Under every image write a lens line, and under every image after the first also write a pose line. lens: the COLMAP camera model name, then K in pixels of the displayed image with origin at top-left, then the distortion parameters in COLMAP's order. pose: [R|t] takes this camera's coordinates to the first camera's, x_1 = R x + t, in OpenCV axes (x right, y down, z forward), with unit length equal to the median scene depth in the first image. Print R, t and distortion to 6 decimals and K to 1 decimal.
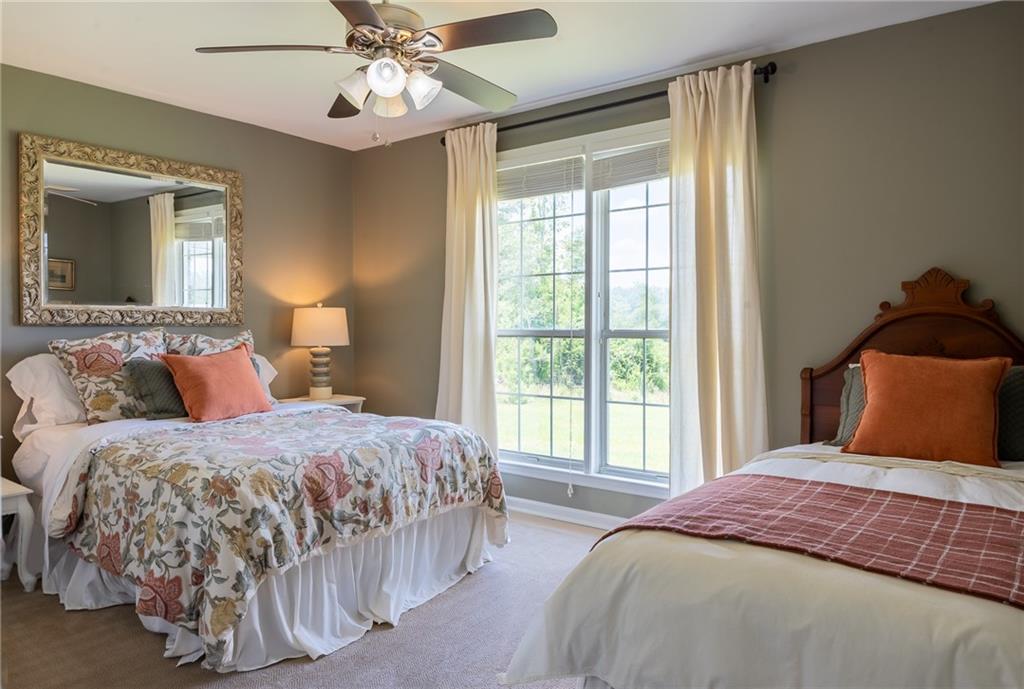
lens RADIAL K [[696.6, 0, 512.0], [0, 696.6, 344.5], [0, 0, 1]] dist [0.001597, -0.000087]
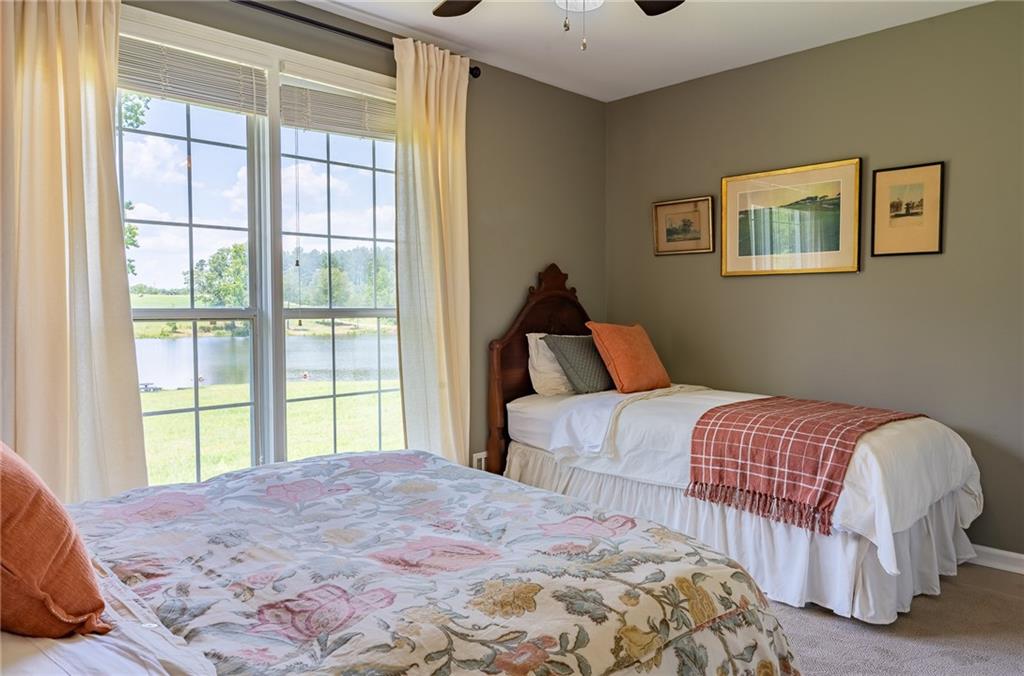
lens RADIAL K [[703.2, 0, 512.0], [0, 703.2, 338.0], [0, 0, 1]] dist [-0.003405, 0.000048]
pose [[0.129254, -0.049257, 0.990387, -0.648491], [0.017798, 0.998720, 0.047349, -0.022311], [-0.991452, 0.011507, 0.129965, 0.693713]]
